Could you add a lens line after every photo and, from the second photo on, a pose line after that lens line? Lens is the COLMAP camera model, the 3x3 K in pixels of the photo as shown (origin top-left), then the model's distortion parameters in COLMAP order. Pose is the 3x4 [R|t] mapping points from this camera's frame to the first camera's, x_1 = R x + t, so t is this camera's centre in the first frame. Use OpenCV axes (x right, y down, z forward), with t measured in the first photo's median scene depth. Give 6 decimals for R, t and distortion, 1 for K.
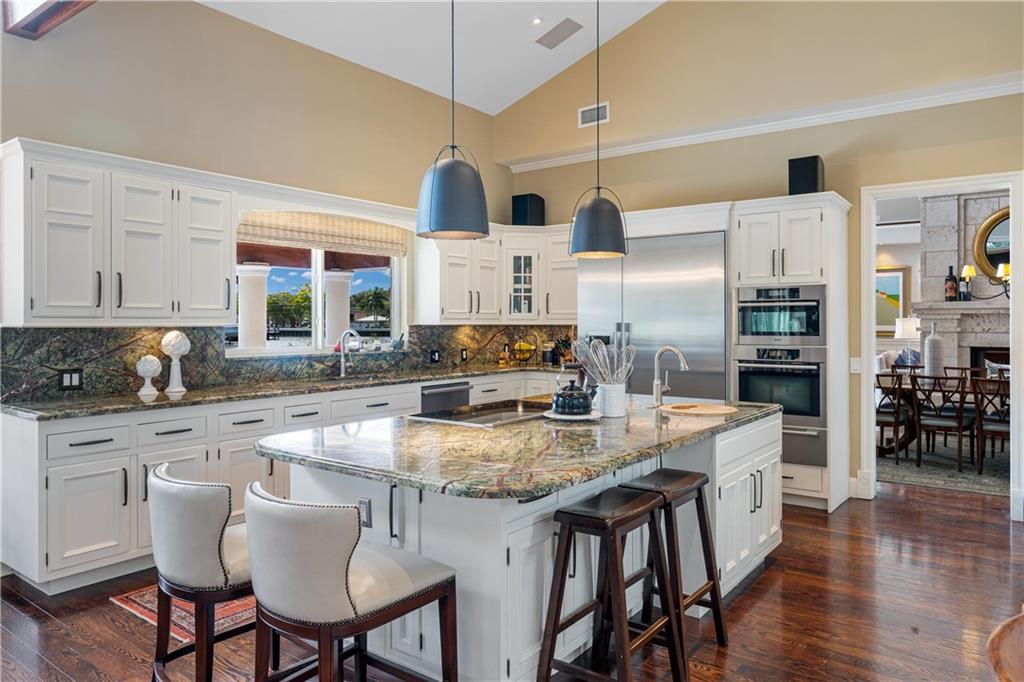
lens RADIAL K [[694.9, 0, 514.6], [0, 694.9, 339.1], [0, 0, 1]] dist [0.011801, 0.001400]
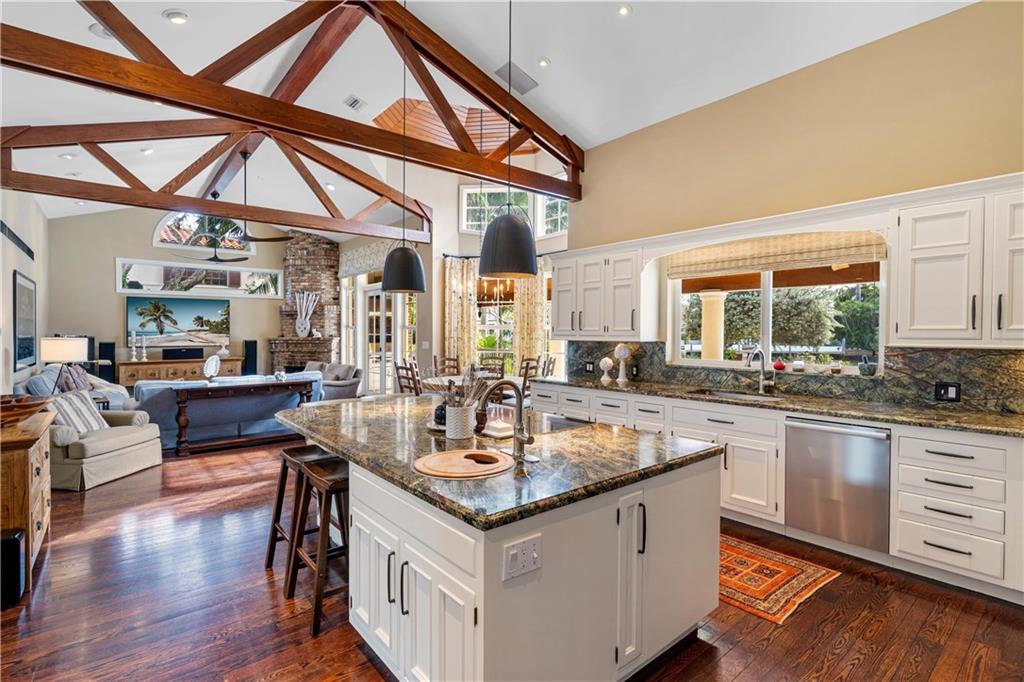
lens RADIAL K [[492.2, 0, 517.5], [0, 492.2, 339.4], [0, 0, 1]] dist [-0.005360, -0.000106]
pose [[-0.237634, 0.001141, -0.971354, 0.548327], [-0.037629, 0.999238, 0.010380, -0.019456], [0.970626, 0.039017, -0.237410, 0.834592]]
